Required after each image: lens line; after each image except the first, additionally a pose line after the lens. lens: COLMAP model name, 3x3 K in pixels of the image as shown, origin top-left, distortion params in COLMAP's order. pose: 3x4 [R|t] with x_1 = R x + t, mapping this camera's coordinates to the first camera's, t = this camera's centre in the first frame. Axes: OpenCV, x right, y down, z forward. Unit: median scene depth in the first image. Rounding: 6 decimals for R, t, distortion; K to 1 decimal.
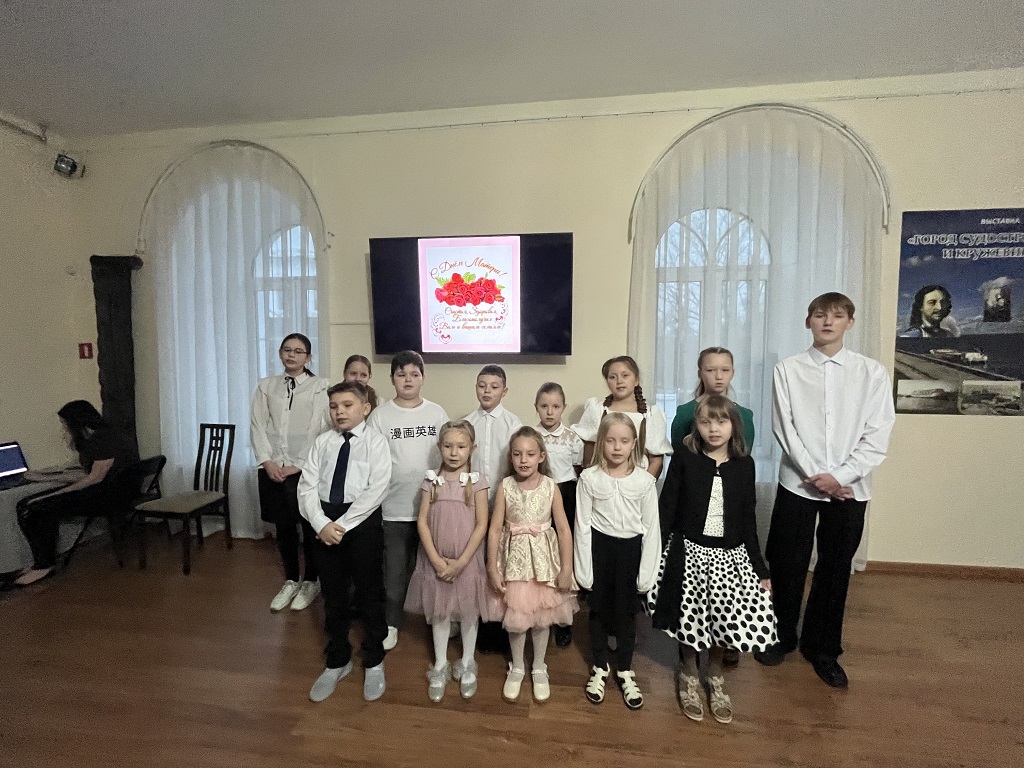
lens RADIAL K [[411.8, 0, 509.2], [0, 411.8, 385.7], [0, 0, 1]] dist [-0.031217, 0.000226]
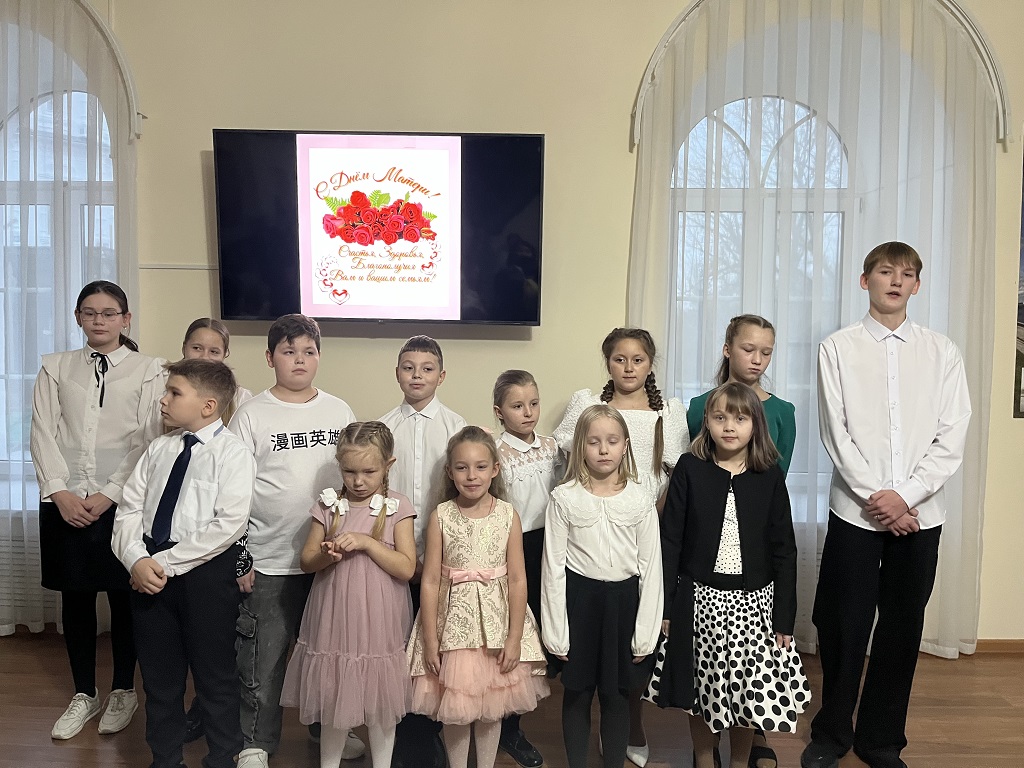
lens RADIAL K [[766.2, 0, 512.0], [0, 766.2, 384.0], [0, 0, 1]] dist [-0.006732, -0.007012]
pose [[0.993583, 0.004519, 0.113019, -0.039348], [-0.004545, 0.999990, -0.000024, 0.024376], [-0.113018, -0.000489, 0.993593, -0.257619]]
